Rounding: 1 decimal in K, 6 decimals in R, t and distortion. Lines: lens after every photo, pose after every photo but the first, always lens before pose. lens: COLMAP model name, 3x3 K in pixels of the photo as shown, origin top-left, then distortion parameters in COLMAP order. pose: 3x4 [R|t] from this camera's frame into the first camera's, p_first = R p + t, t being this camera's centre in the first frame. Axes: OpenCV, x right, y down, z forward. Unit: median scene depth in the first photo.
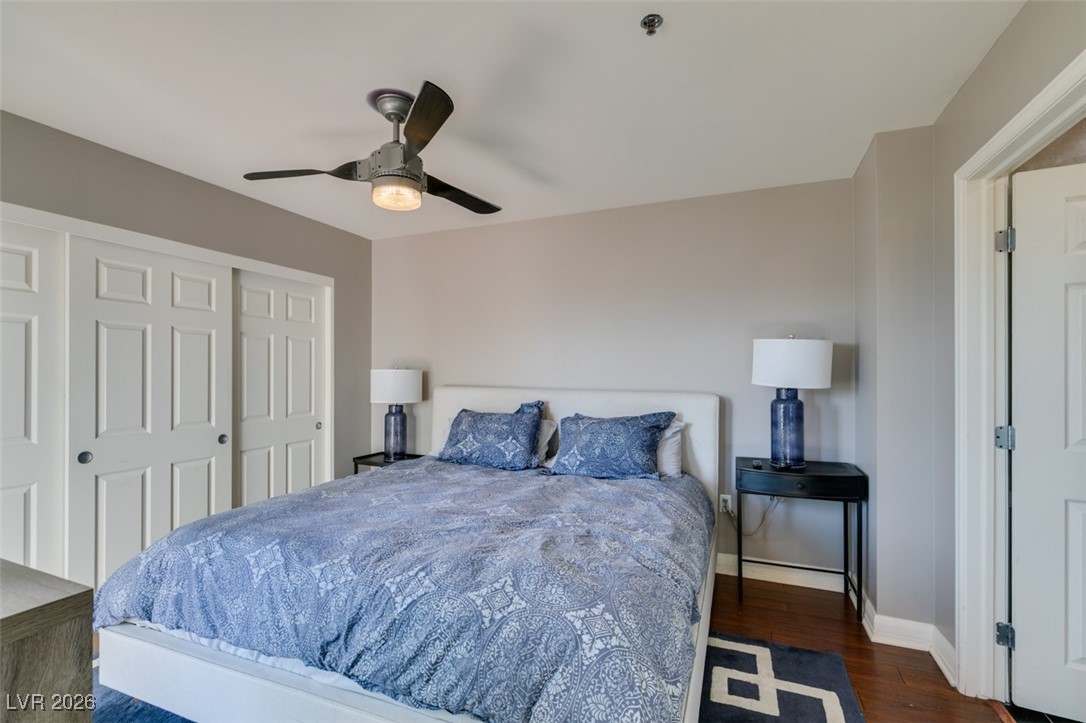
lens RADIAL K [[486.0, 0, 543.2], [0, 486.0, 369.6], [0, 0, 1]] dist [0.006323, -0.001243]
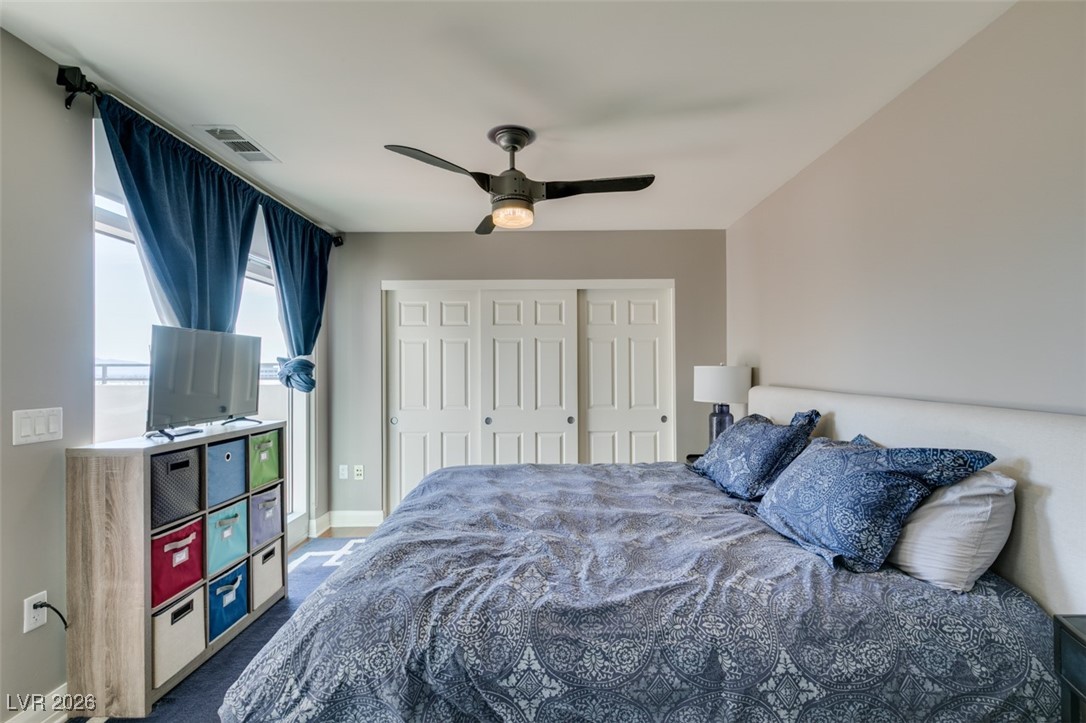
lens RADIAL K [[486.0, 0, 543.8], [0, 486.0, 366.4], [0, 0, 1]] dist [0.006323, -0.001243]
pose [[0.376729, -0.008666, -0.926283, 0.534354], [0.008799, 0.999945, -0.005776, 0.003523], [0.926282, -0.005974, 0.376784, 0.431921]]
